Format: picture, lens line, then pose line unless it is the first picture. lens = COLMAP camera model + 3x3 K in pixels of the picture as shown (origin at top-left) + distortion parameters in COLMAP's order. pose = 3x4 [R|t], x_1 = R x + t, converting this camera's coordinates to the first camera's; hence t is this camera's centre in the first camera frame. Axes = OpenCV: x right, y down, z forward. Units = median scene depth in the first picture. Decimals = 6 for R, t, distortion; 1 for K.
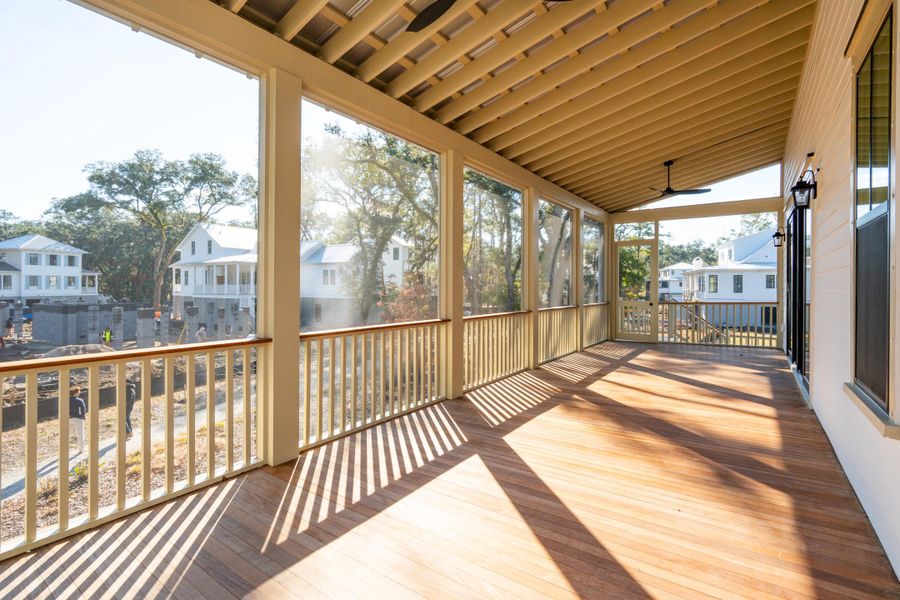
lens RADIAL K [[414.8, 0, 448.7], [0, 414.8, 300.4], [0, 0, 1]] dist [0.008485, -0.000418]
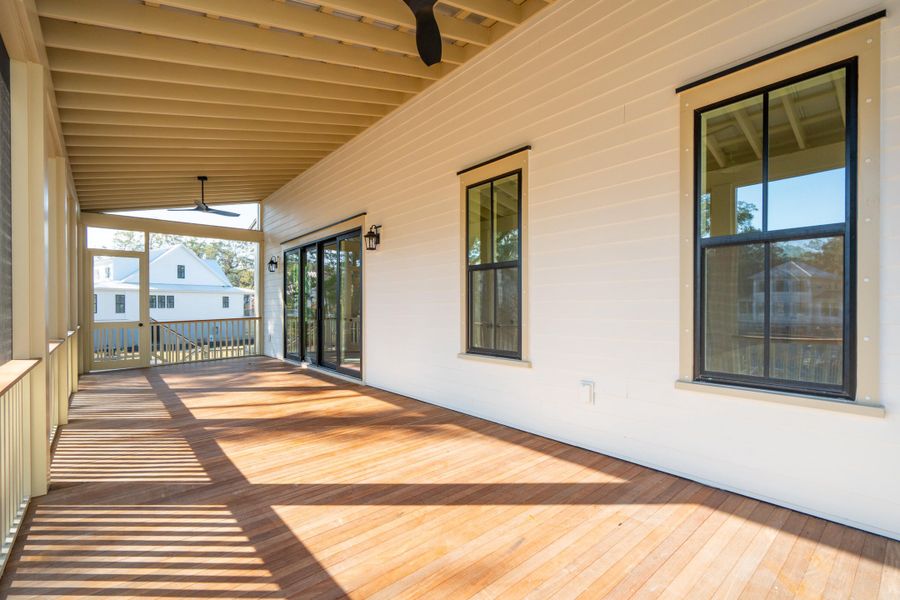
lens RADIAL K [[414.8, 0, 444.9], [0, 414.8, 304.9], [0, 0, 1]] dist [0.008485, -0.000418]
pose [[0.242432, -0.000373, 0.970168, -0.199920], [0.038114, 0.999232, -0.009140, 0.000244], [-0.969419, 0.039193, 0.242260, 0.146714]]
